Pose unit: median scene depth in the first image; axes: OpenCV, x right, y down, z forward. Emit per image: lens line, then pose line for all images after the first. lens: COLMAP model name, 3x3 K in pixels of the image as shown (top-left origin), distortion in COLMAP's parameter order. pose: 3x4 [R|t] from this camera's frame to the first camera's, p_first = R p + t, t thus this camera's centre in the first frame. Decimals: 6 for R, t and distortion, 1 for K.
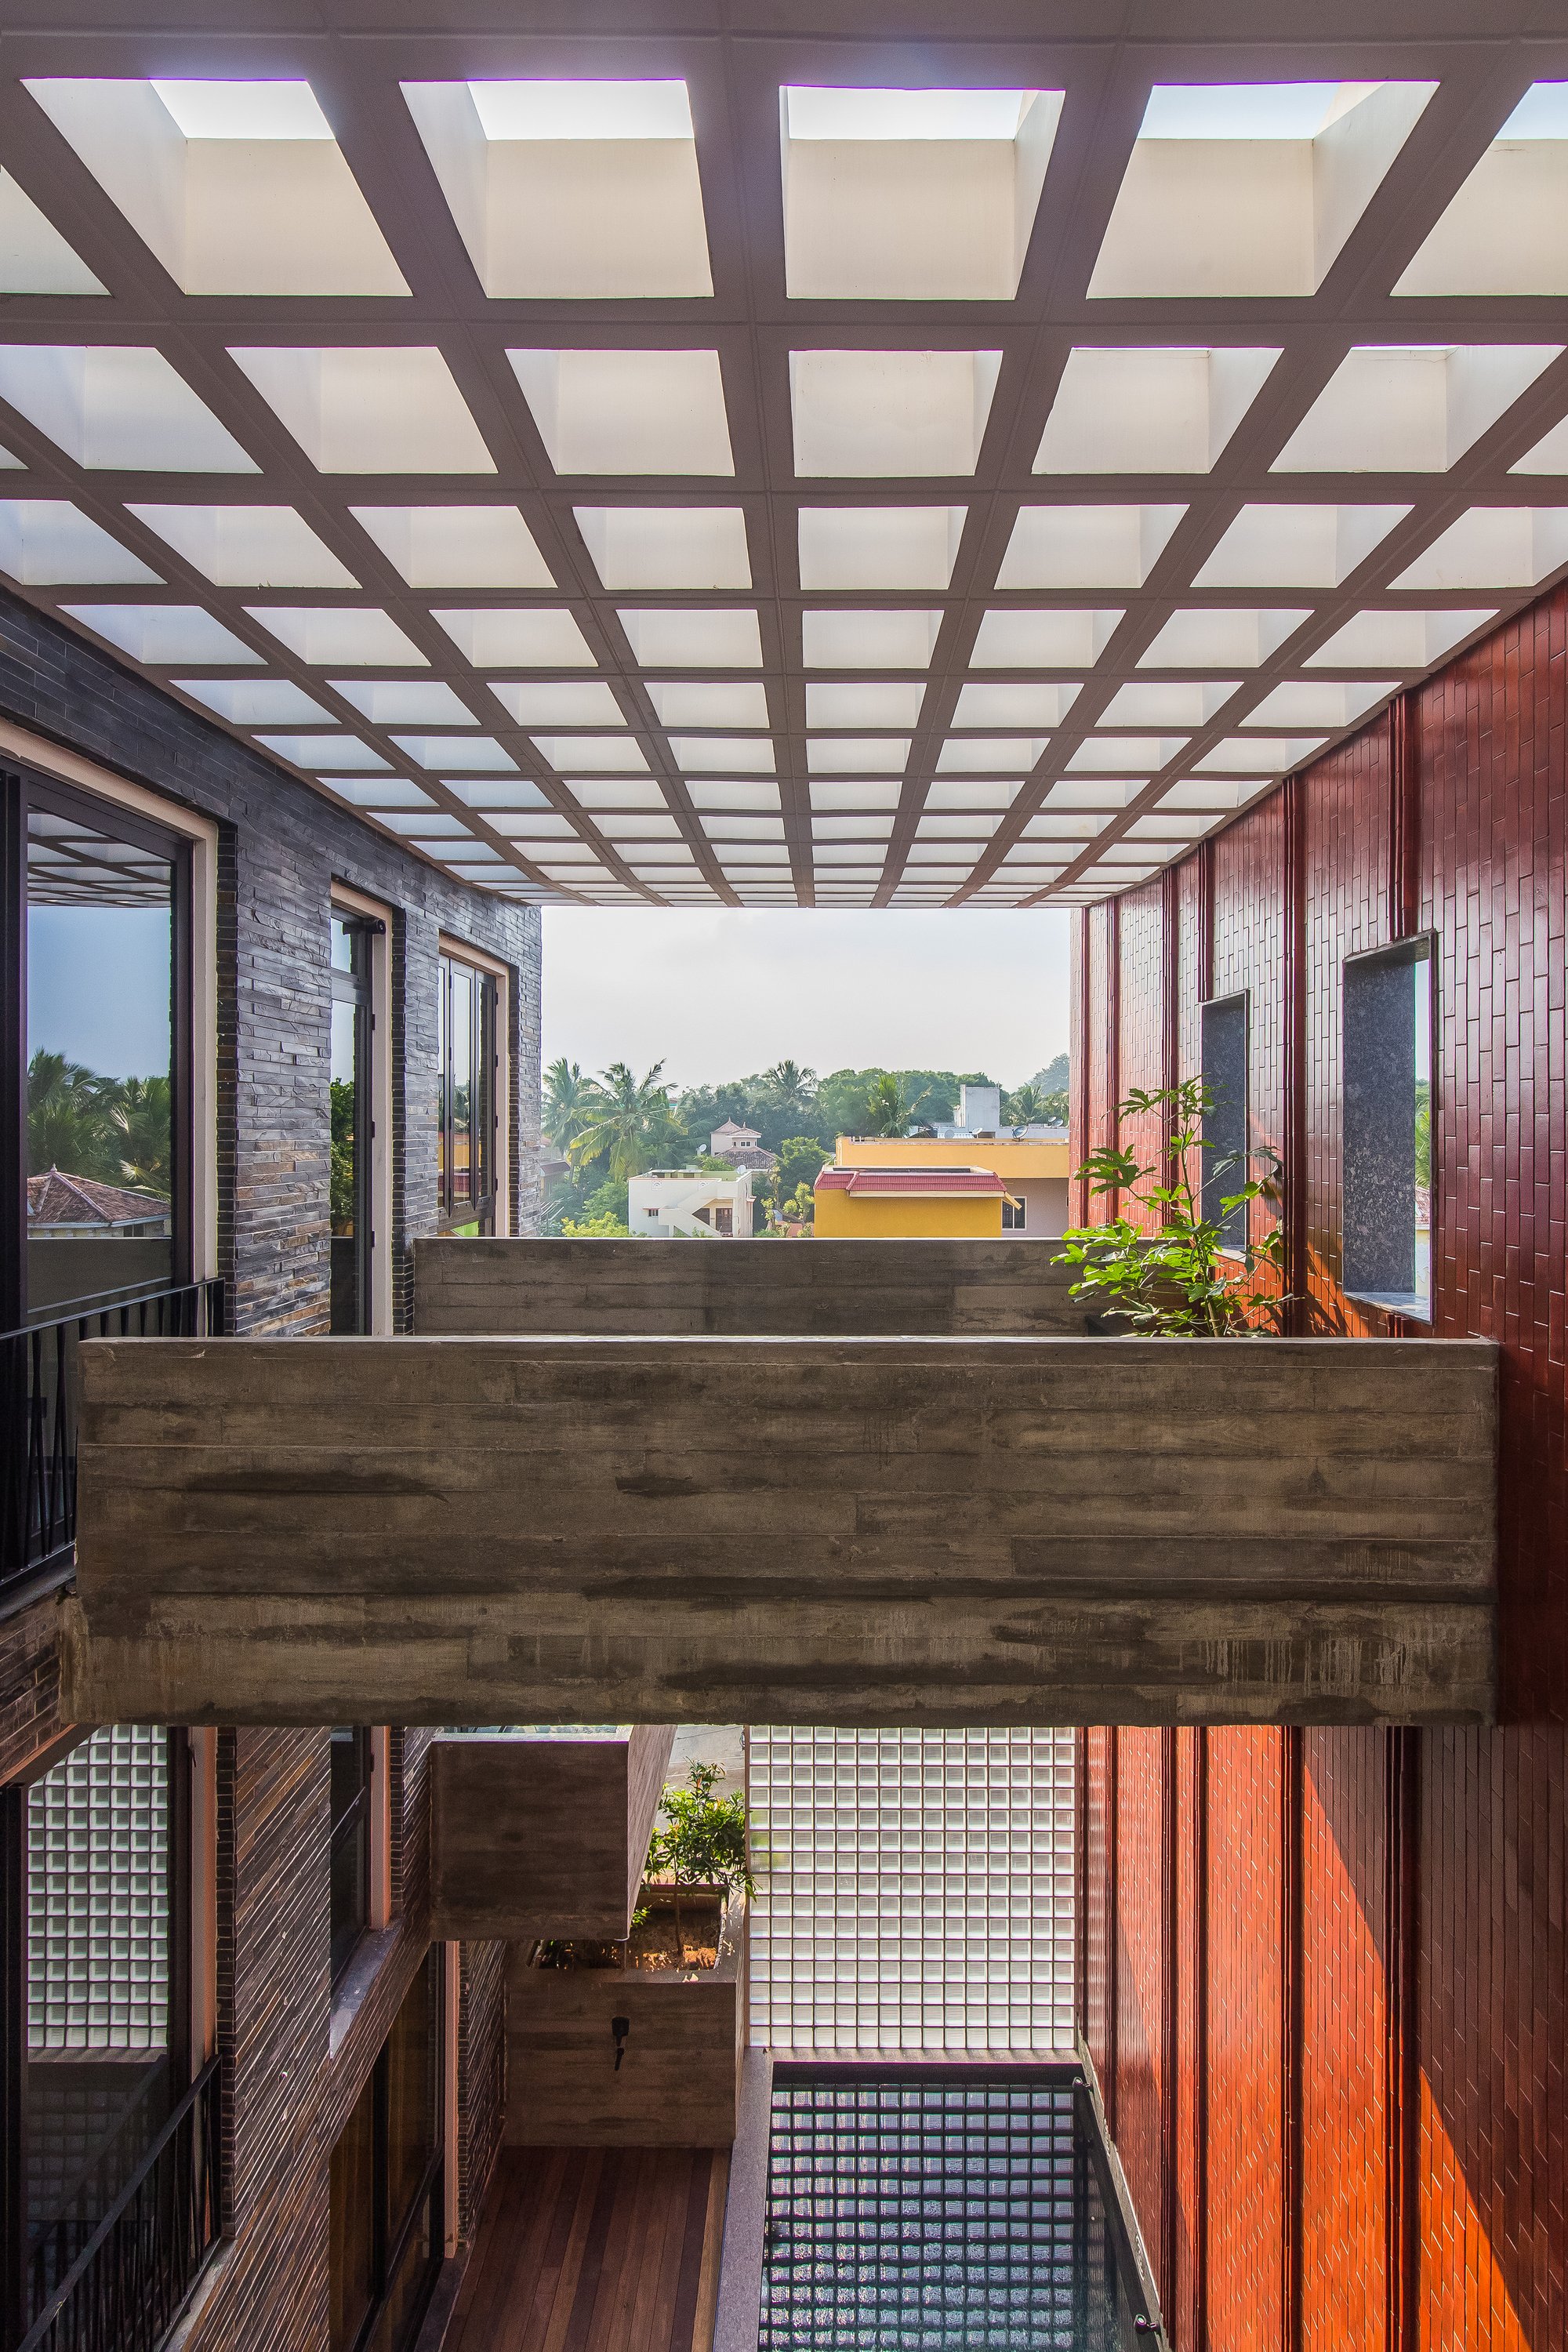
lens RADIAL K [[1117.9, 0, 777.9], [0, 1117.9, 1153.6], [0, 0, 1]] dist [0.000266, -0.000606]
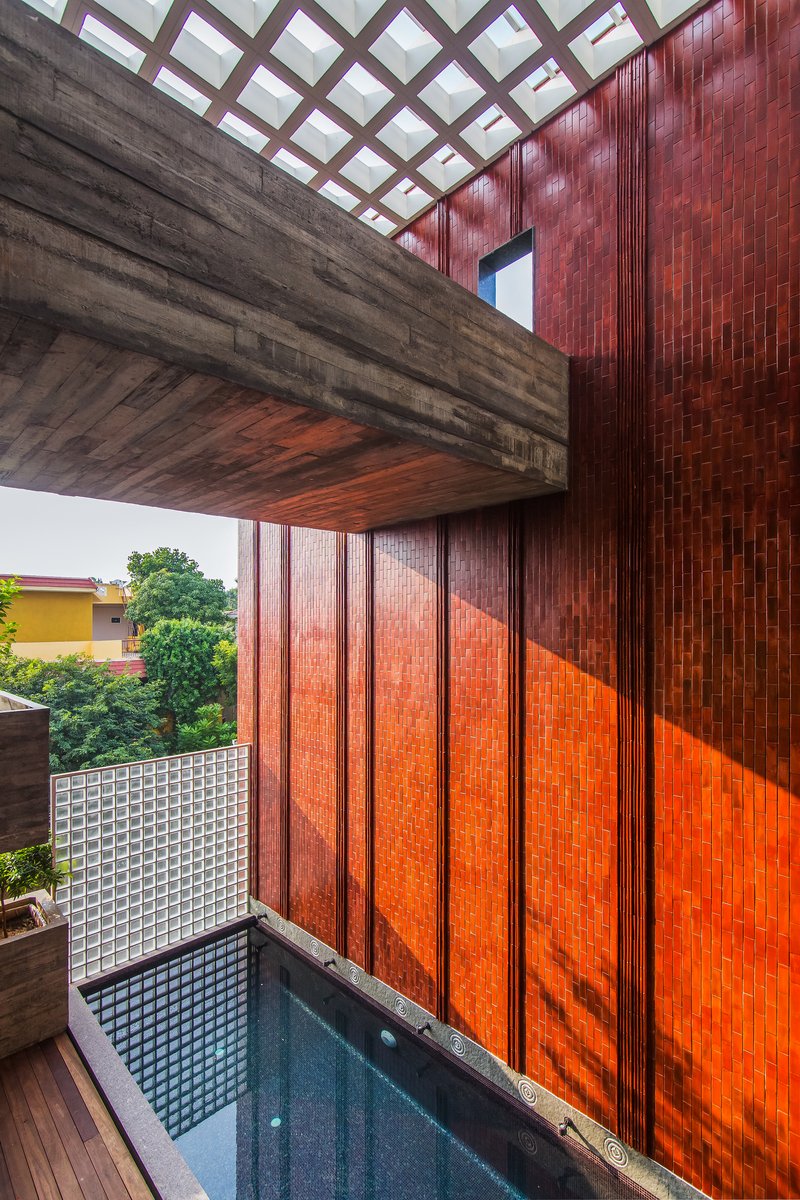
lens RADIAL K [[570.3, 0, 409.4], [0, 570.3, 636.9], [0, 0, 1]] dist [0.000266, -0.000606]
pose [[0.701566, -0.005430, 0.712583, -0.436821], [0.005390, 0.999983, 0.002313, 0.559624], [-0.712584, 0.002218, 0.701584, 0.166899]]
